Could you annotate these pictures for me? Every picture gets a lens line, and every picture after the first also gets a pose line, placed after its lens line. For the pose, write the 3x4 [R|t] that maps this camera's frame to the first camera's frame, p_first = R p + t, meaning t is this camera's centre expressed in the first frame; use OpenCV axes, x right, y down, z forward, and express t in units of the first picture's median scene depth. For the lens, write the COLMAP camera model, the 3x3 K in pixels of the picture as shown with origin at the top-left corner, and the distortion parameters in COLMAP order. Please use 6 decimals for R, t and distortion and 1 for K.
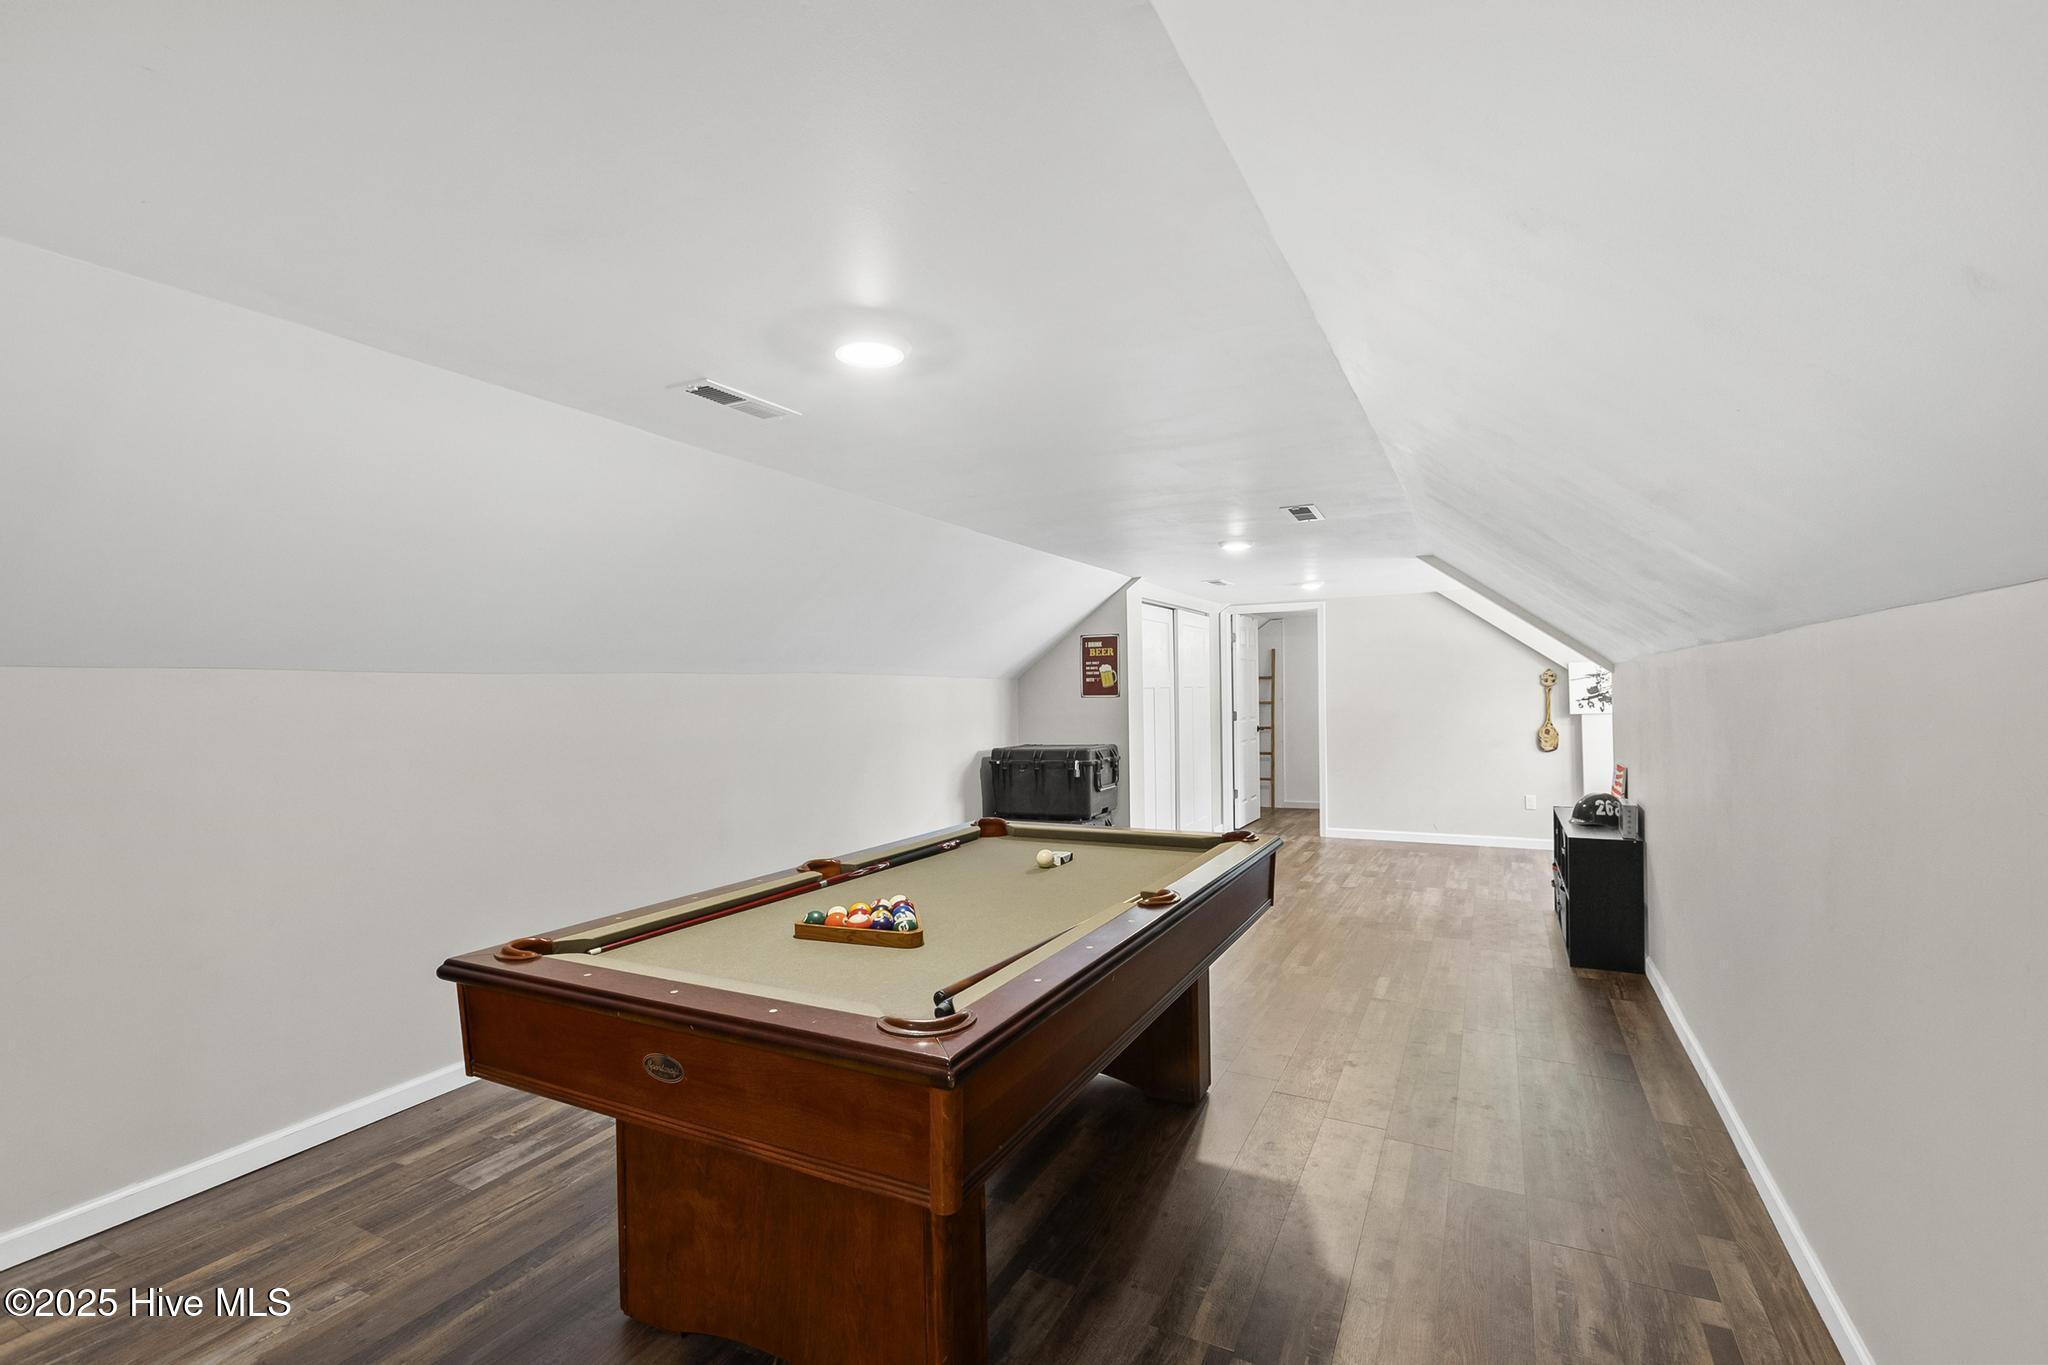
lens RADIAL K [[921.5, 0, 1026.4], [0, 921.5, 685.3], [0, 0, 1]] dist [0.000769, -0.000643]
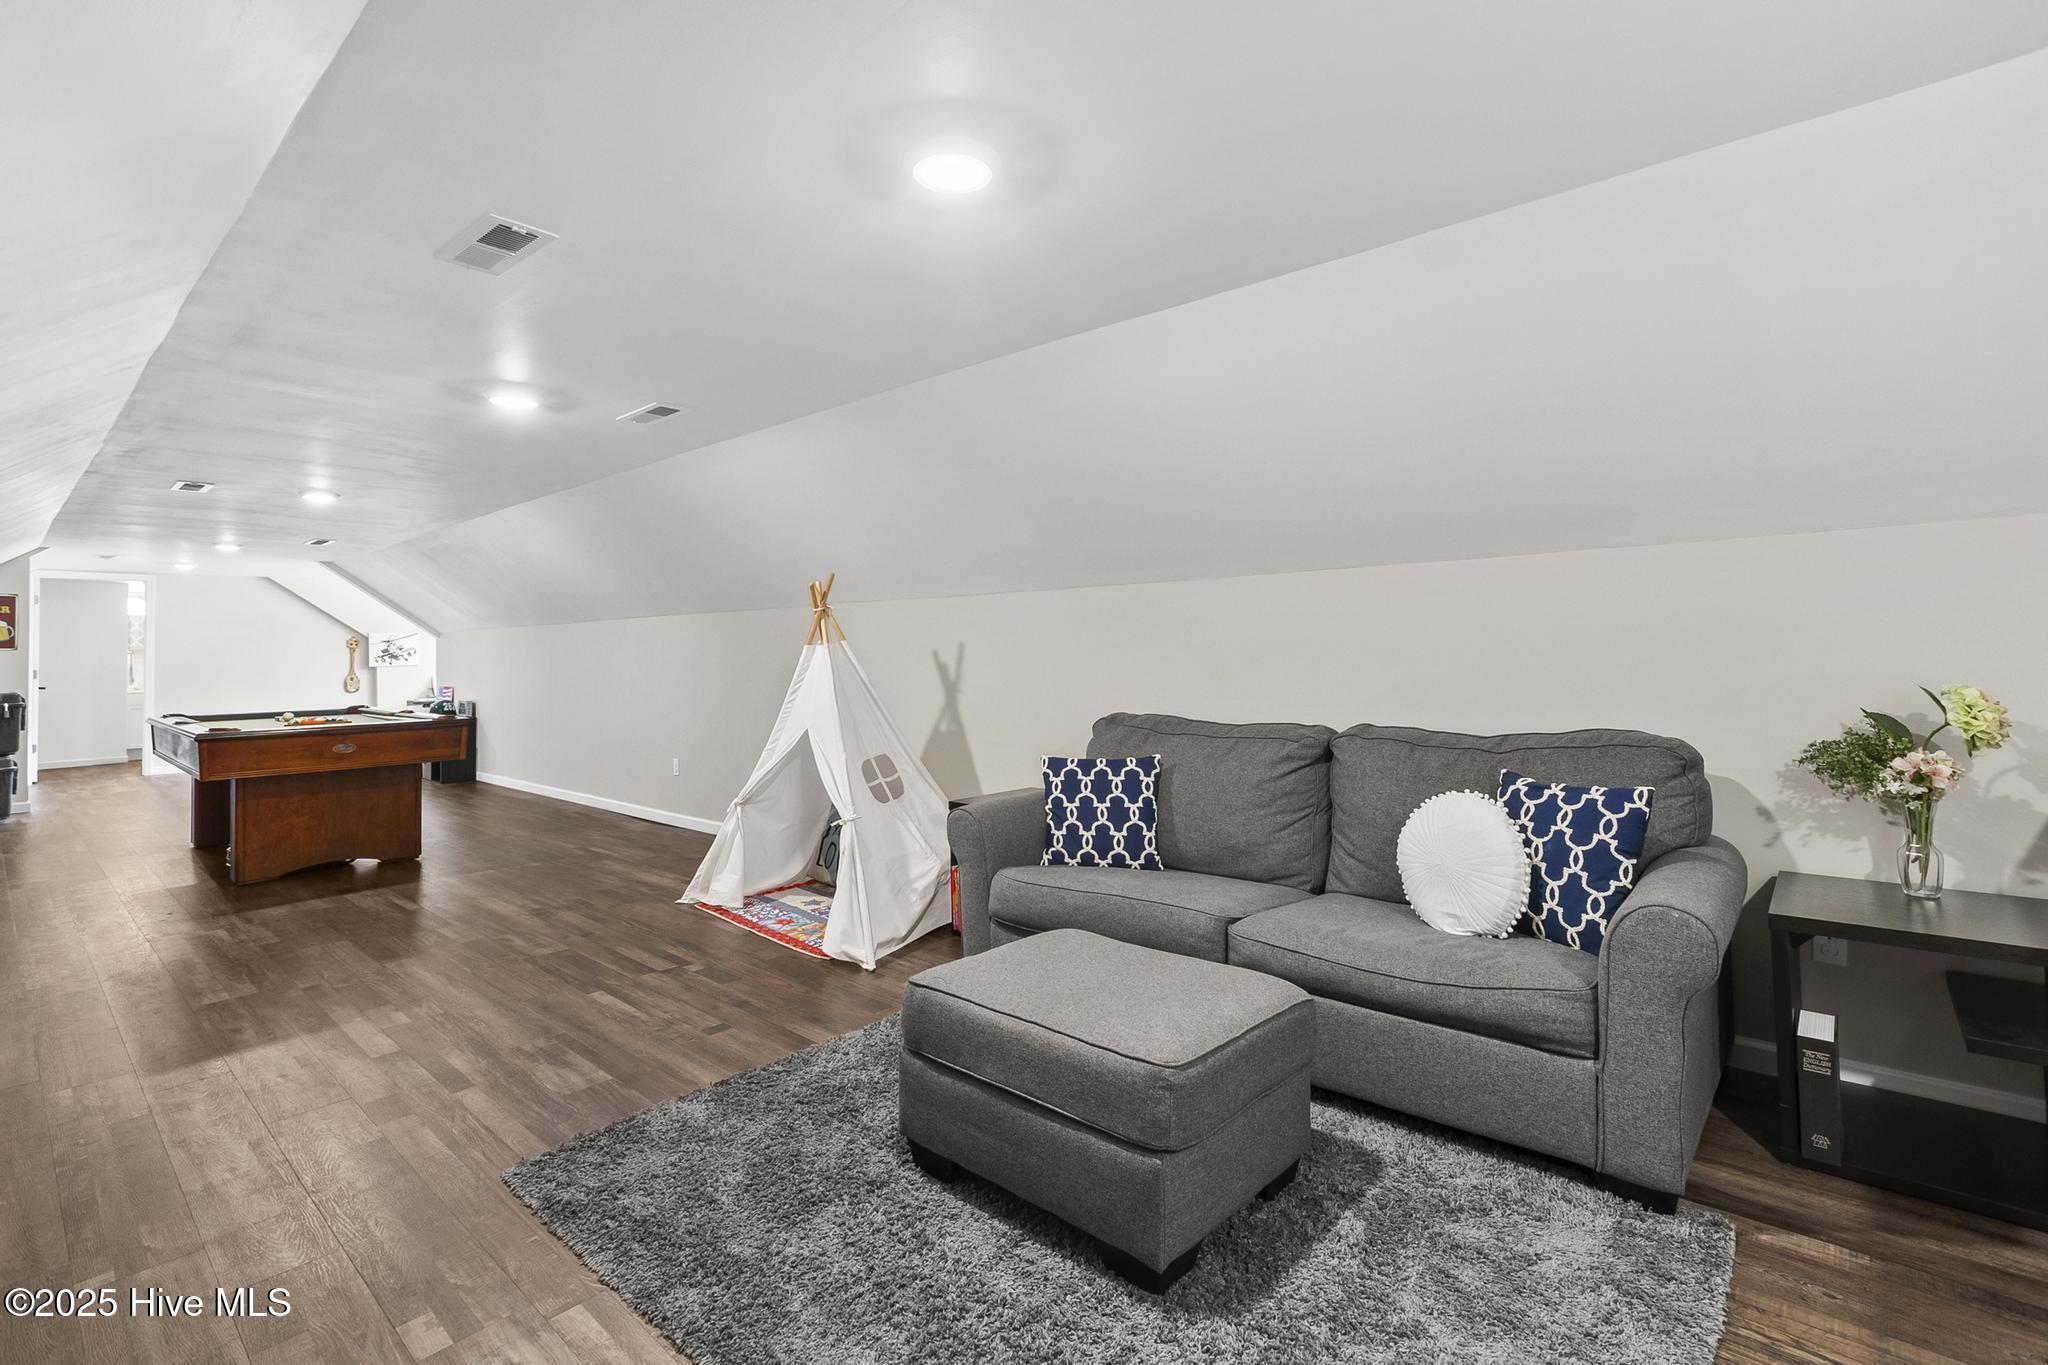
lens RADIAL K [[921.5, 0, 1026.4], [0, 921.5, 685.3], [0, 0, 1]] dist [0.000769, -0.000643]
pose [[0.253321, -0.022876, 0.967112, -0.616538], [0.002156, 0.999731, 0.023083, 0.029432], [-0.967380, -0.003762, 0.253302, -0.442626]]
